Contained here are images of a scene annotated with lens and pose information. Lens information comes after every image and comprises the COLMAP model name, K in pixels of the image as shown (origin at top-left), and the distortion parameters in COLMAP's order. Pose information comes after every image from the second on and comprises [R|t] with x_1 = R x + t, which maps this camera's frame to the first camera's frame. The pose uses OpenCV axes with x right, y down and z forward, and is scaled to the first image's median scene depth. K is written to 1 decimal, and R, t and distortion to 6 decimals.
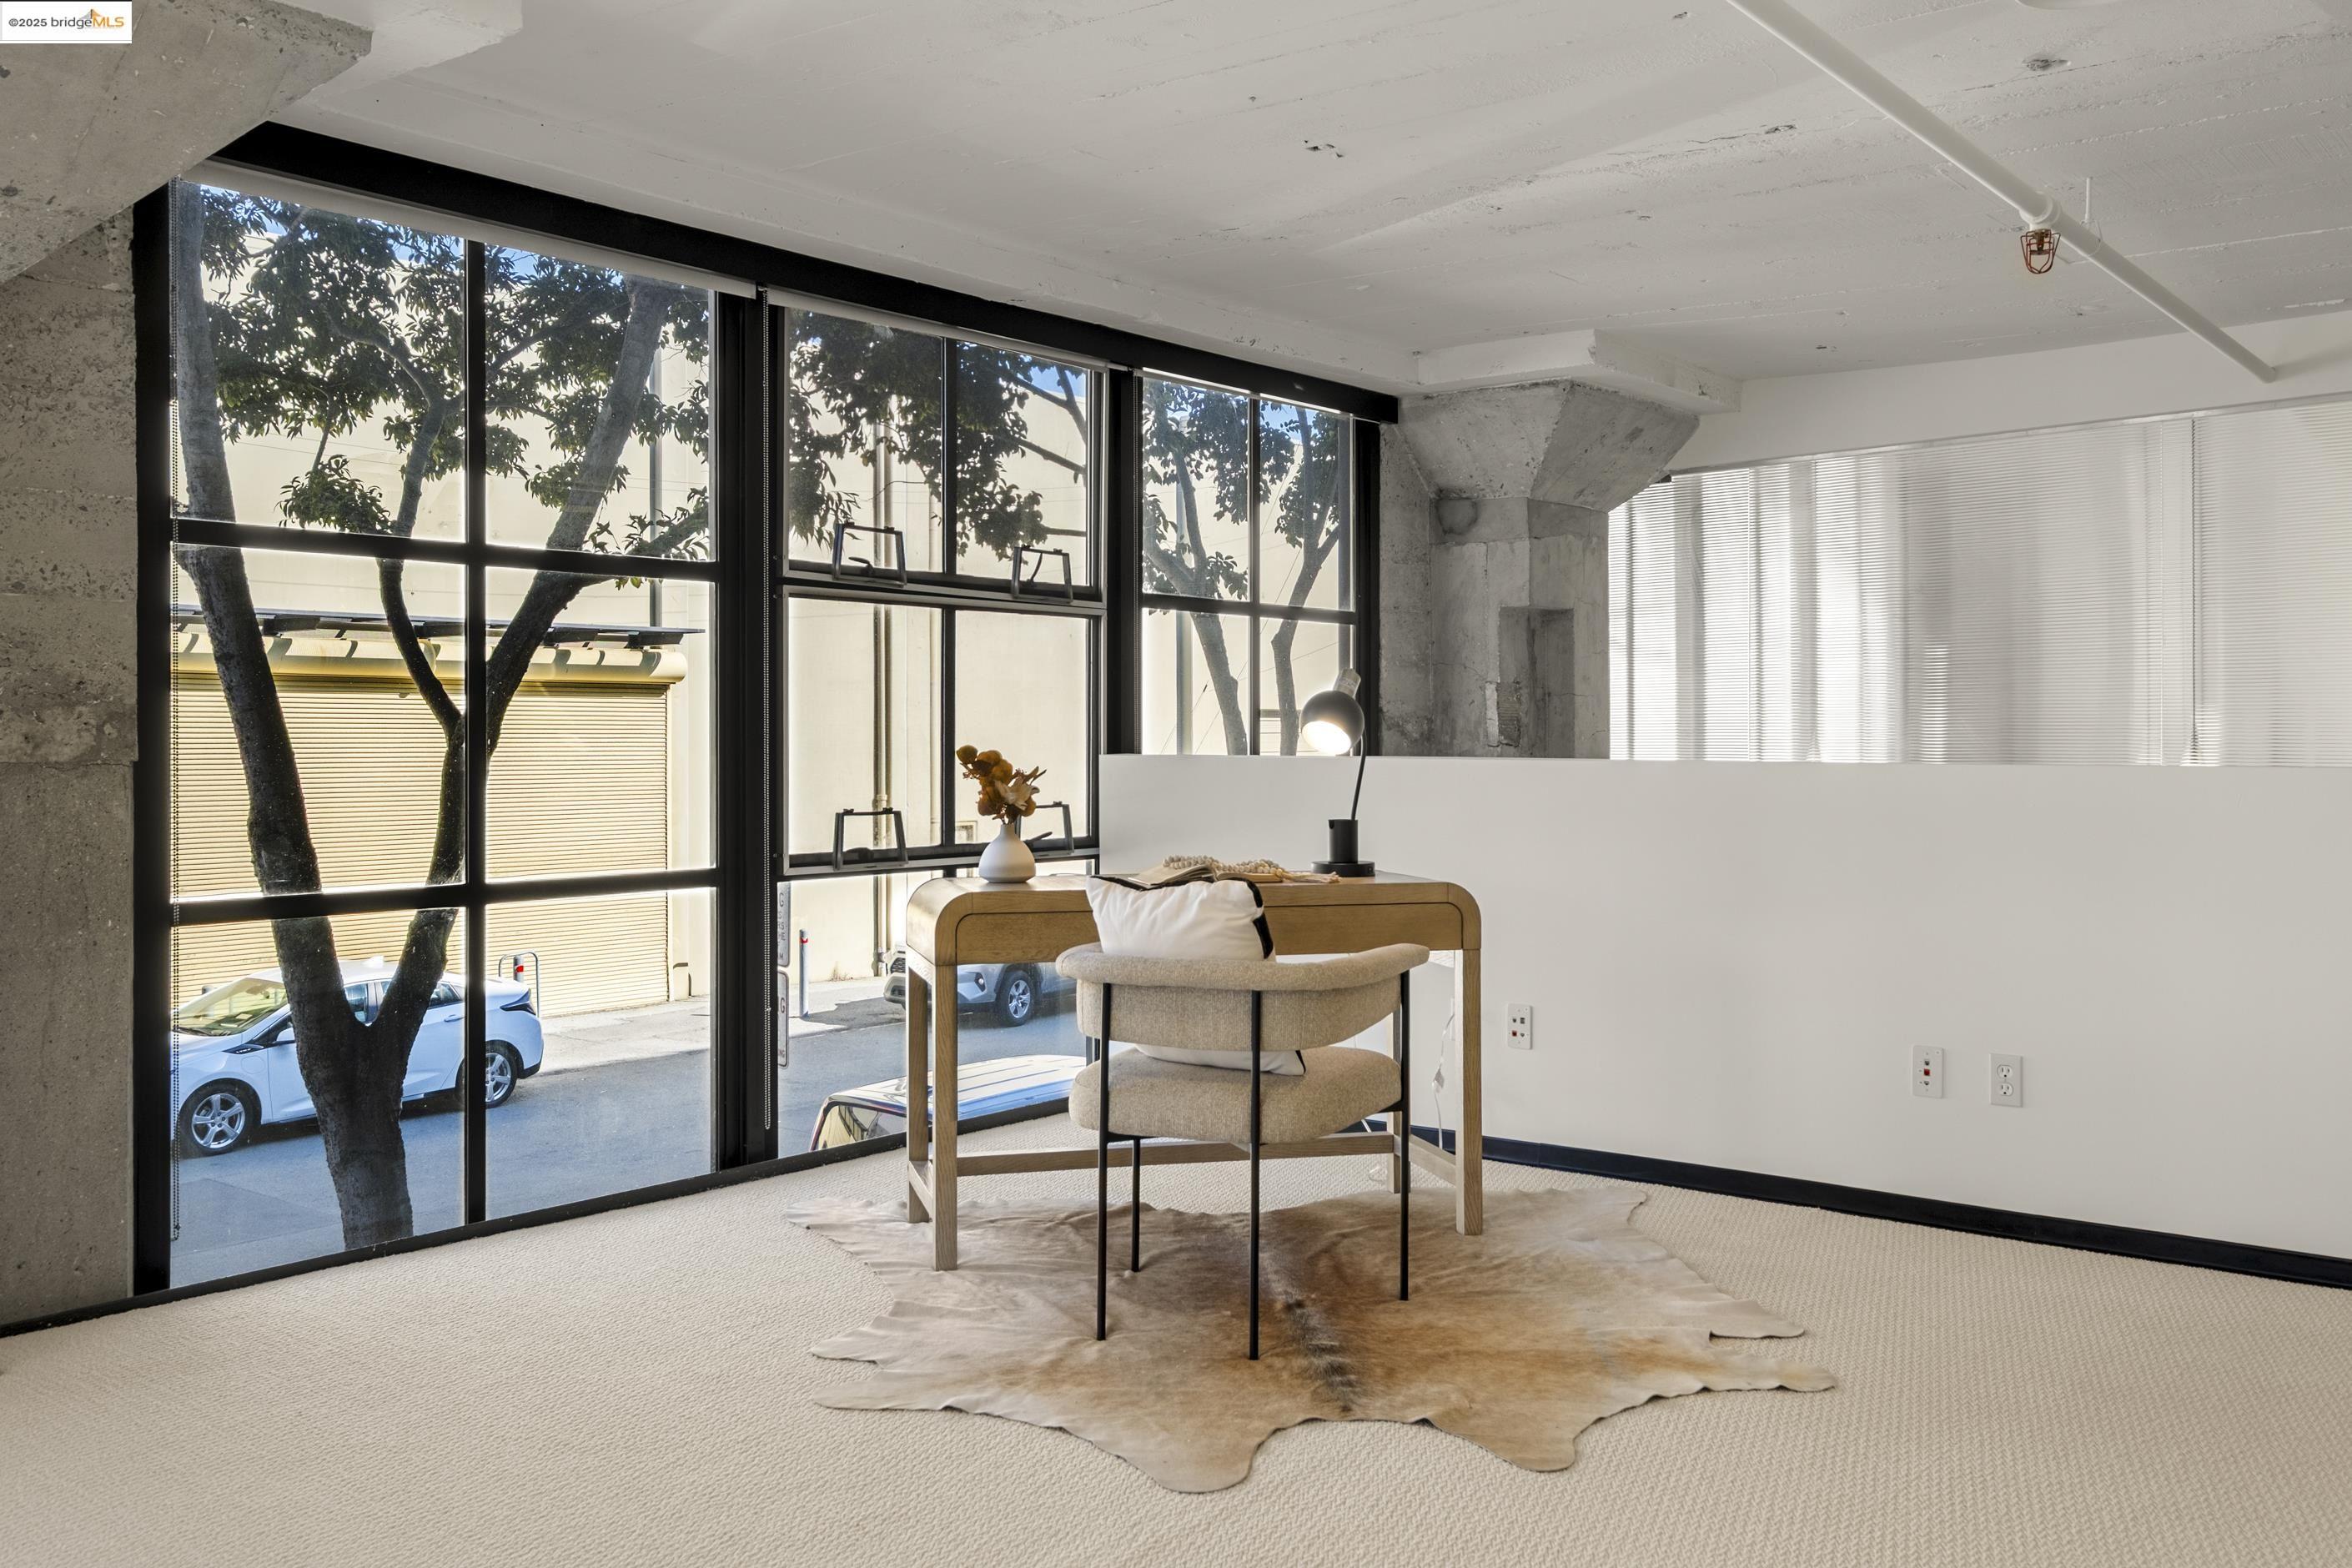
lens RADIAL K [[2019.4, 0, 1176.0], [0, 2019.4, 784.0], [0, 0, 1]] dist [-0.004712, -0.000410]
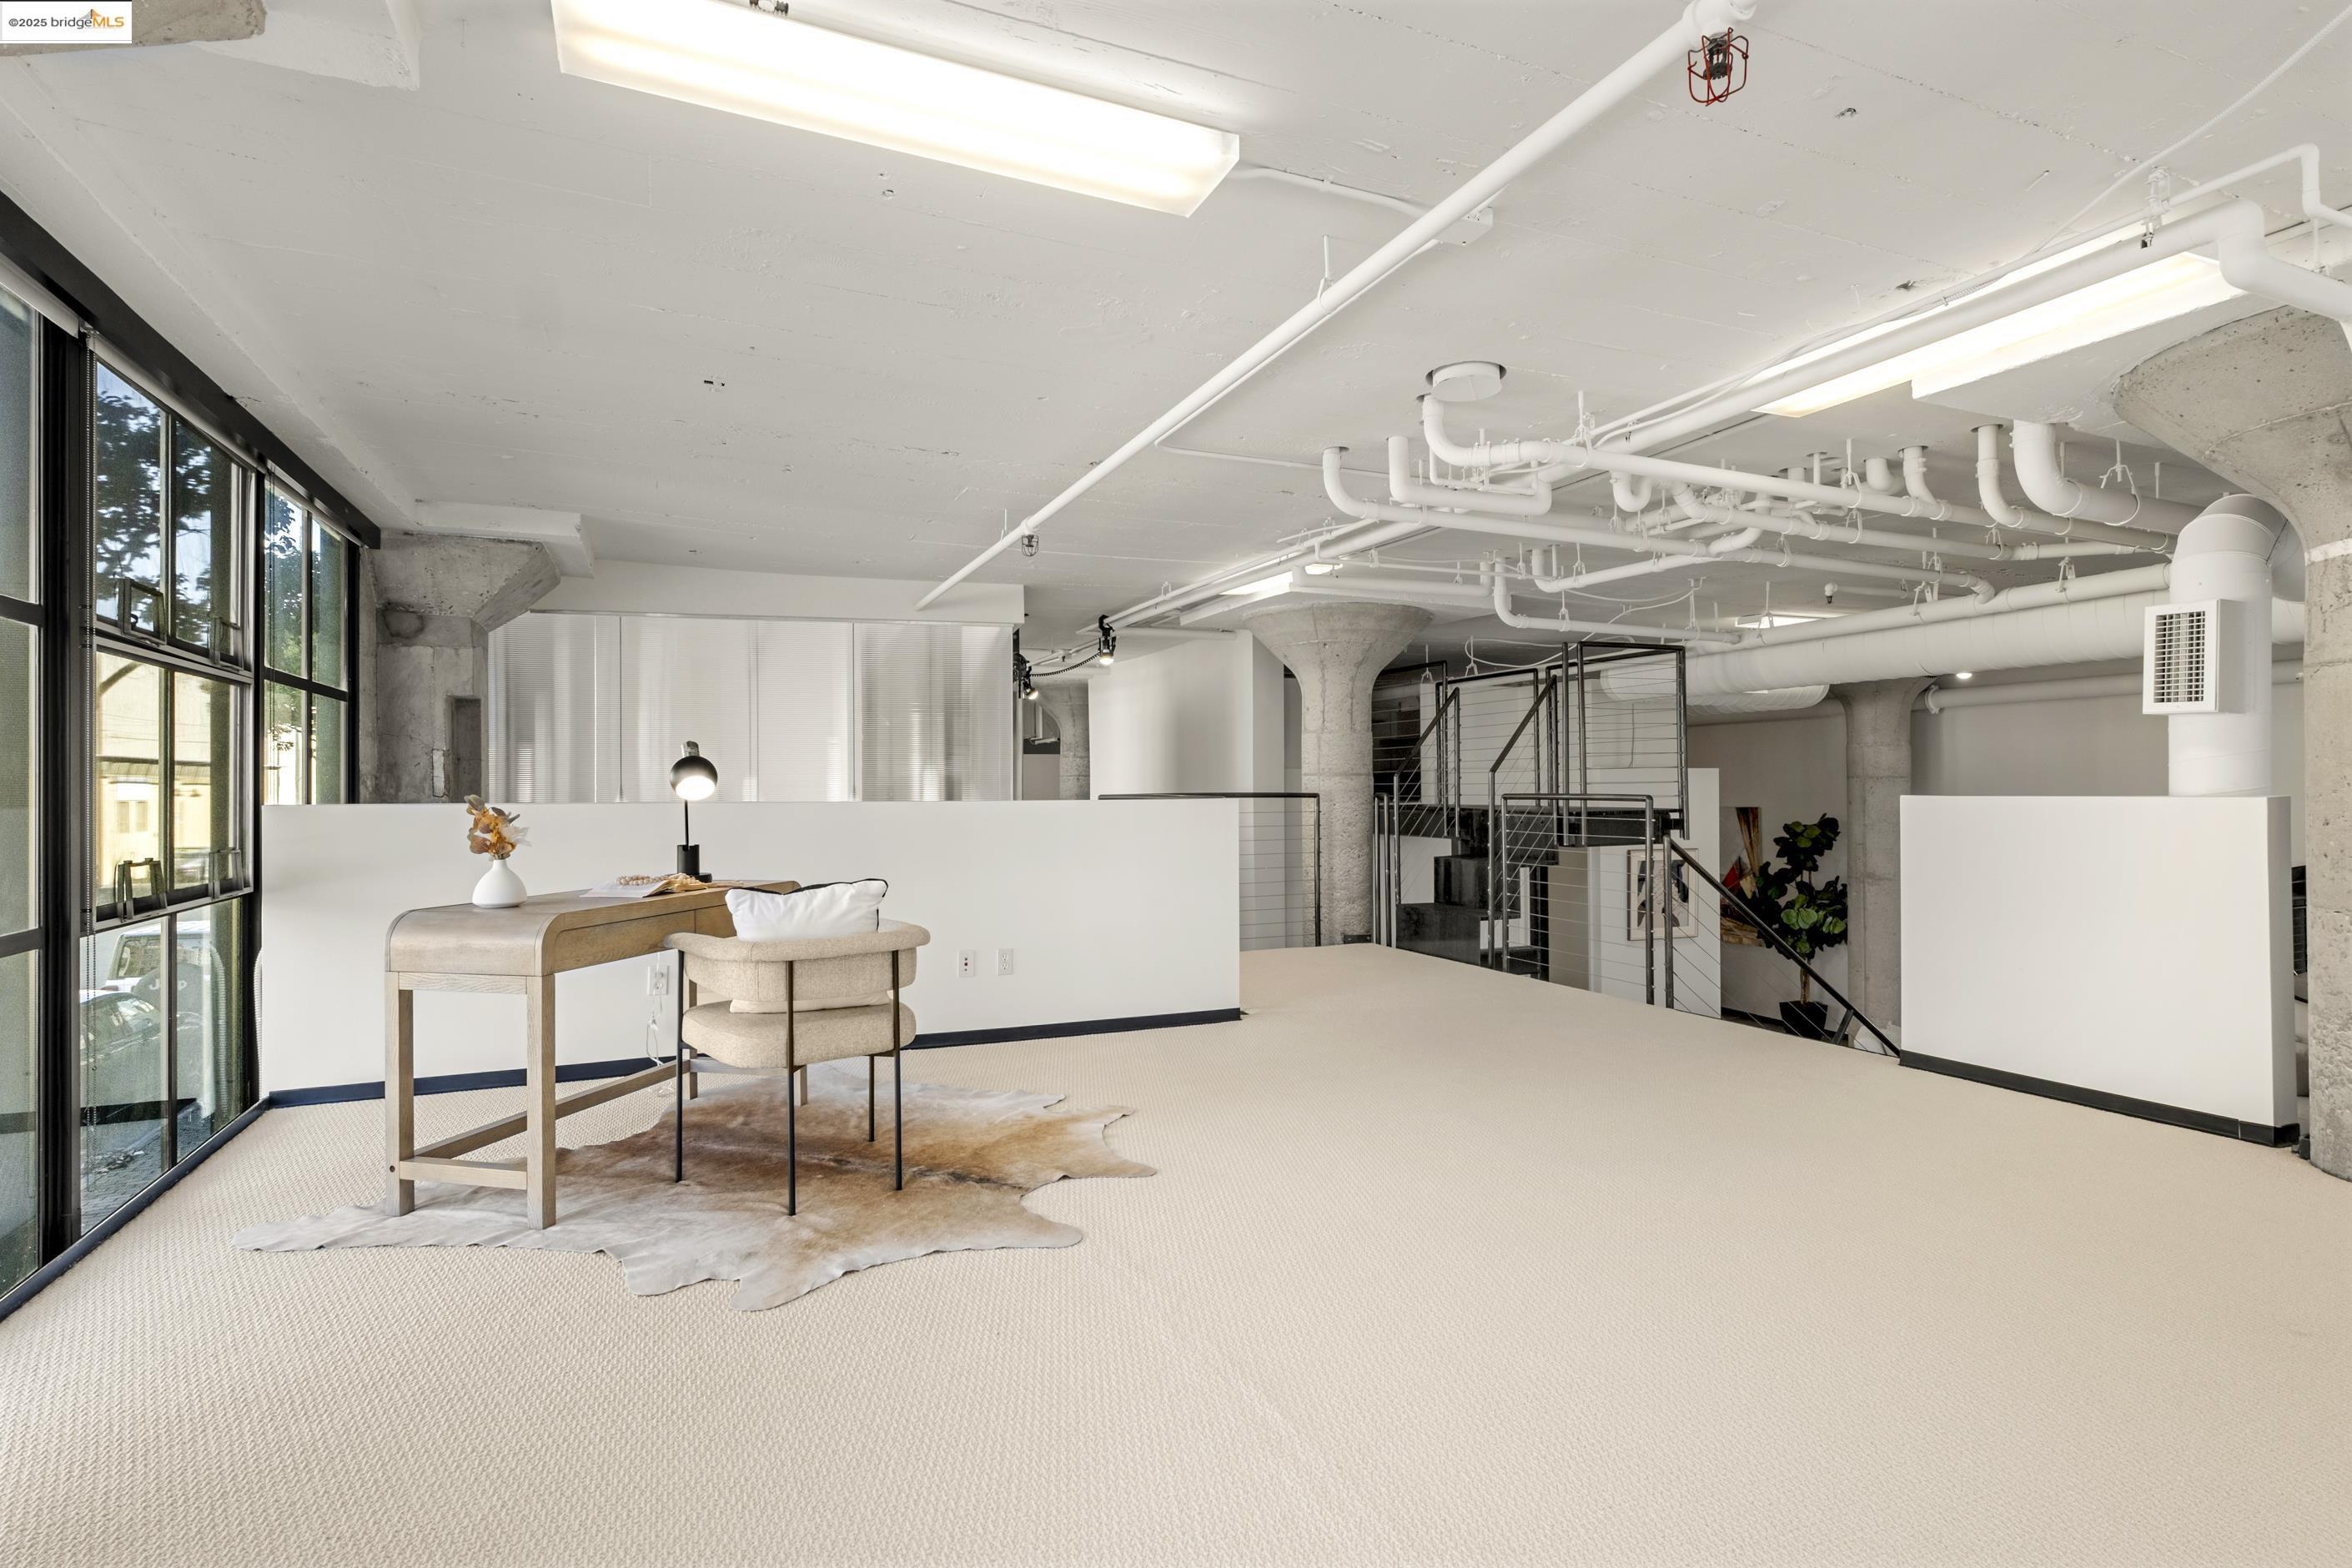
lens RADIAL K [[1200.6, 0, 1172.6], [0, 1200.6, 788.8], [0, 0, 1]] dist [0.001647, 0.000084]
pose [[0.472862, -0.005219, 0.881121, -0.639277], [0.027394, 0.999586, -0.008781, -0.006322], [-0.880711, 0.028290, 0.472809, 0.359234]]
